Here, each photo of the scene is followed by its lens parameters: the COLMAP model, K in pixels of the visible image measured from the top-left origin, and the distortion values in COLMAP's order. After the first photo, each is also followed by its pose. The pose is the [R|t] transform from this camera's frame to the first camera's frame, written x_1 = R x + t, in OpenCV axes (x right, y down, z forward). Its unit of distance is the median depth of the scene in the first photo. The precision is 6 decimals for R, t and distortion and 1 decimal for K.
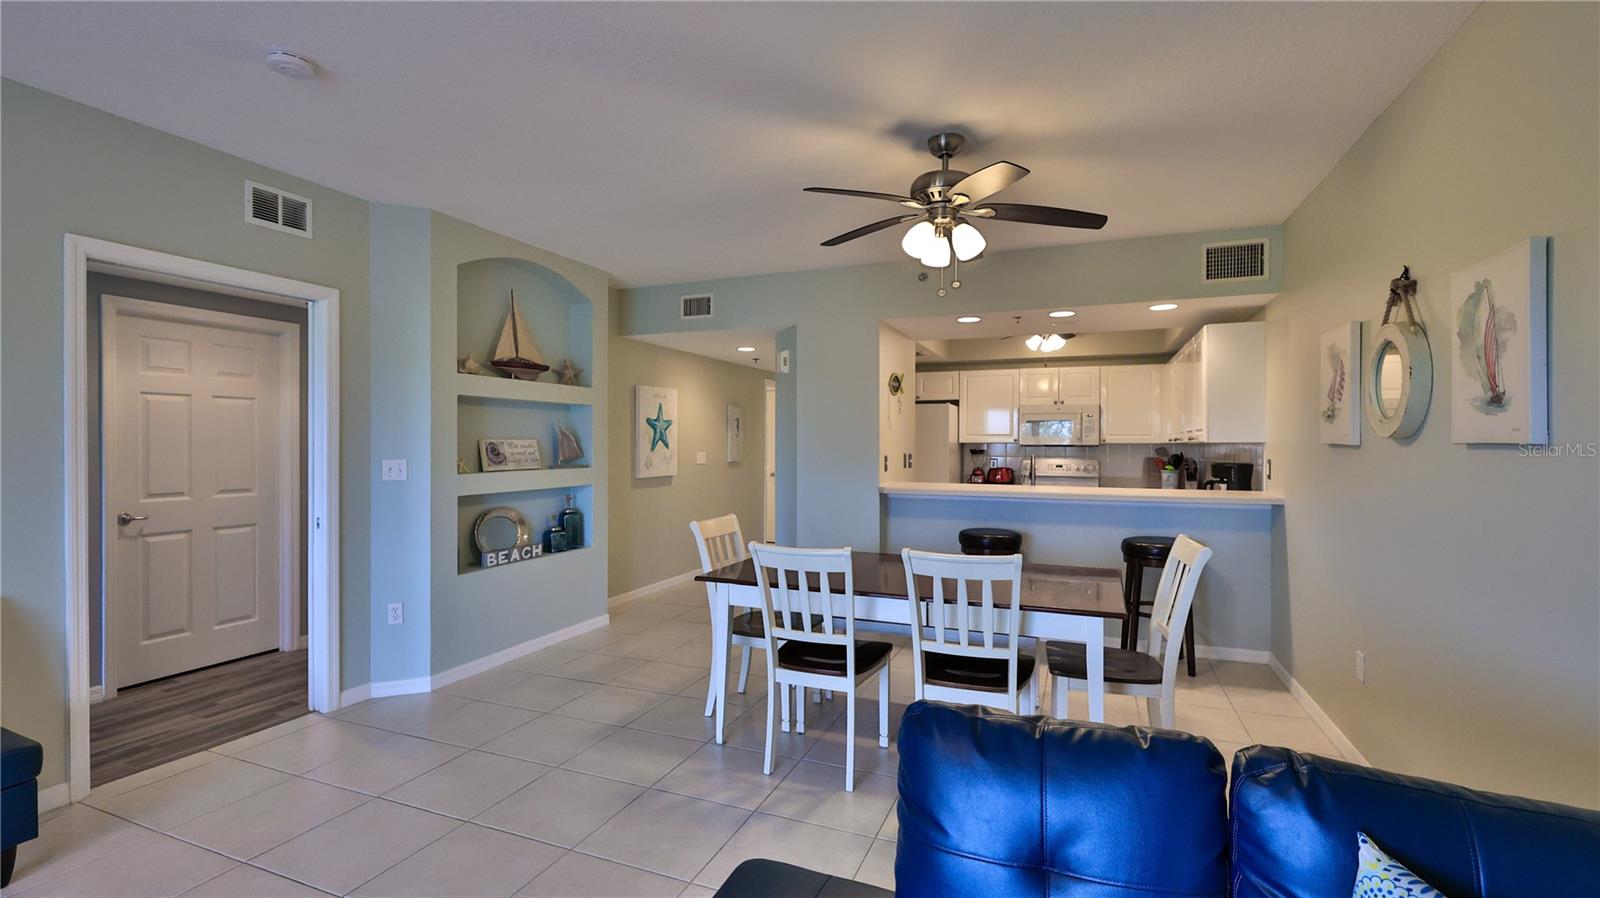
lens RADIAL K [[707.9, 0, 800.0], [0, 707.9, 449.0], [0, 0, 1]] dist [0.000309, -0.000492]
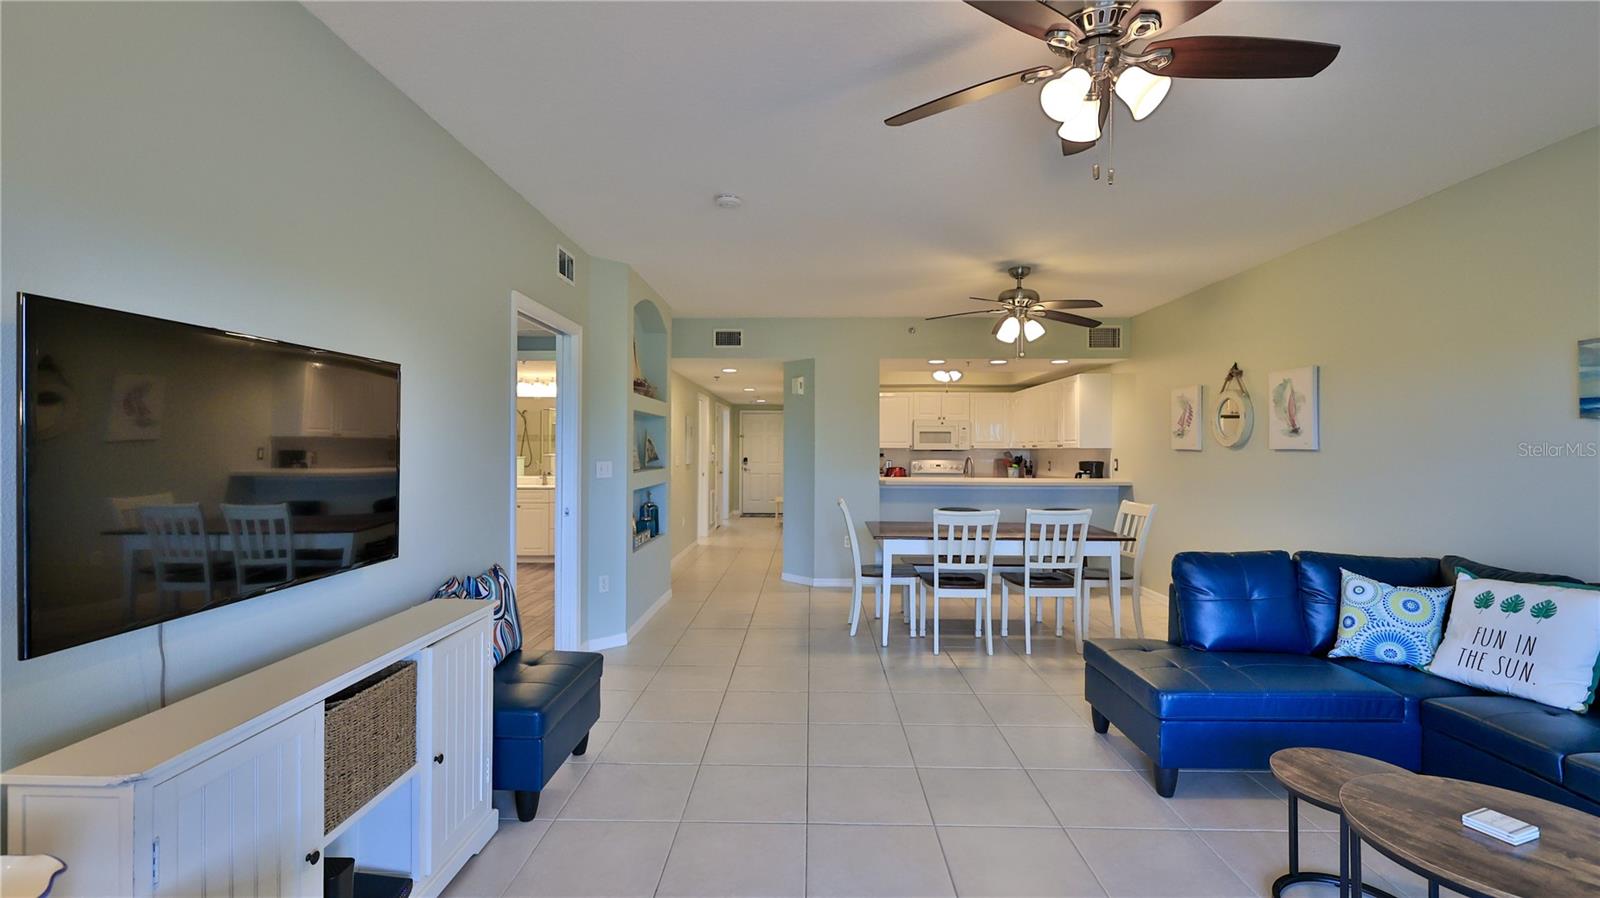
lens RADIAL K [[707.9, 0, 800.0], [0, 707.9, 449.0], [0, 0, 1]] dist [0.000309, -0.000492]
pose [[0.932237, 0.000453, 0.361849, -0.706451], [0.001819, 0.999981, -0.005938, 0.000965], [-0.361844, 0.006194, 0.932218, -0.300325]]
